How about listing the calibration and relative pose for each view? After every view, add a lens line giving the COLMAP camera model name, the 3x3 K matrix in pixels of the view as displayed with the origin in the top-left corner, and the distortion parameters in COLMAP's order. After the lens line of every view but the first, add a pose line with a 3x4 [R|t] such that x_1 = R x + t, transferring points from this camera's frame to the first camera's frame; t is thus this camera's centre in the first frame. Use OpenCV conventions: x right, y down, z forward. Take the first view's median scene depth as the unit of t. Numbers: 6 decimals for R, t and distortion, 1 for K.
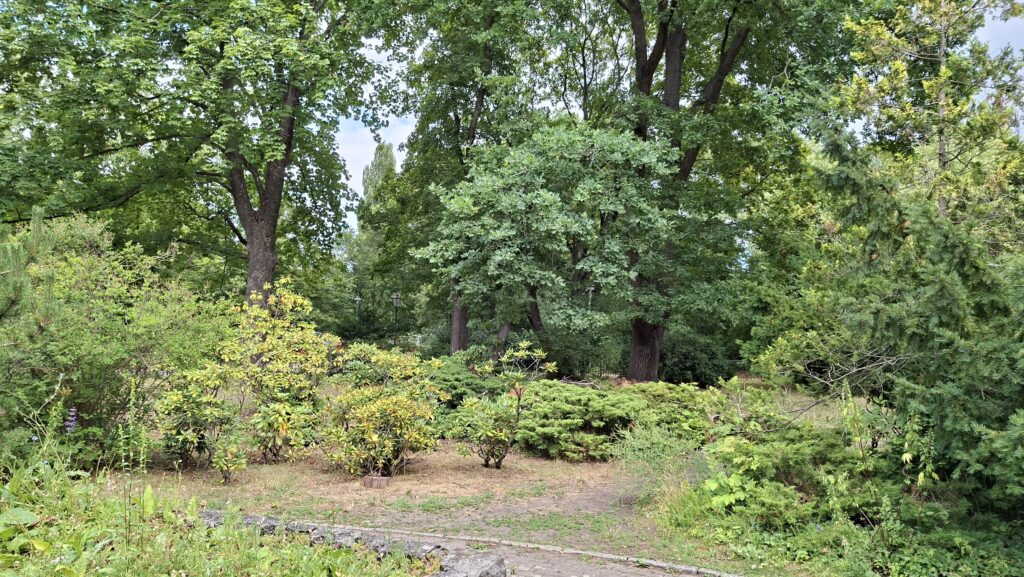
lens RADIAL K [[720.5, 0, 510.3], [0, 720.5, 301.7], [0, 0, 1]] dist [0.050040, -0.049278]
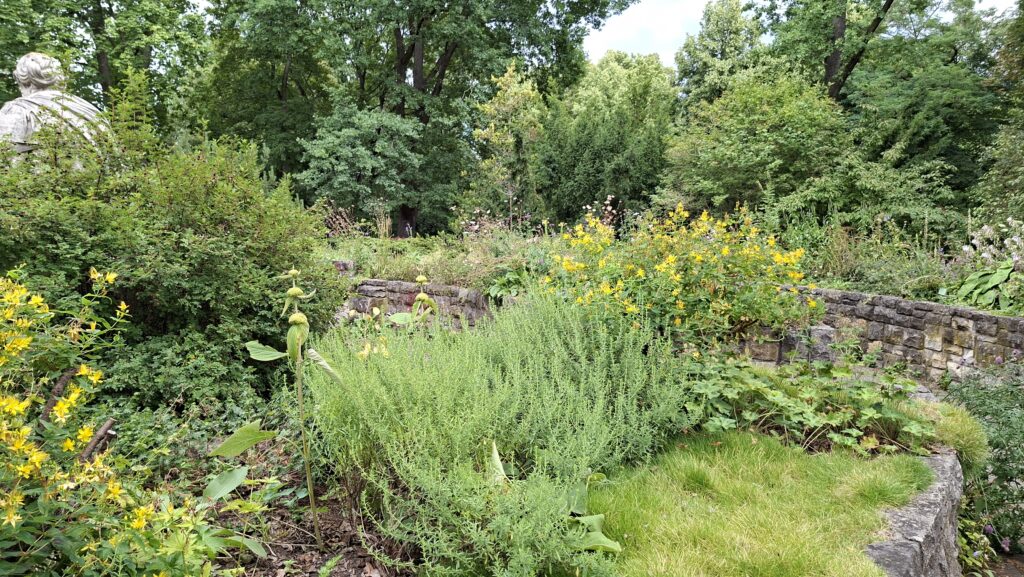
lens RADIAL K [[720.5, 0, 510.3], [0, 720.5, 301.7], [0, 0, 1]] dist [0.050040, -0.049278]
pose [[0.943874, -0.056708, 0.325400, -0.195611], [-0.000177, 0.985065, 0.172183, -0.055659], [-0.330305, -0.162577, 0.929768, -0.914371]]
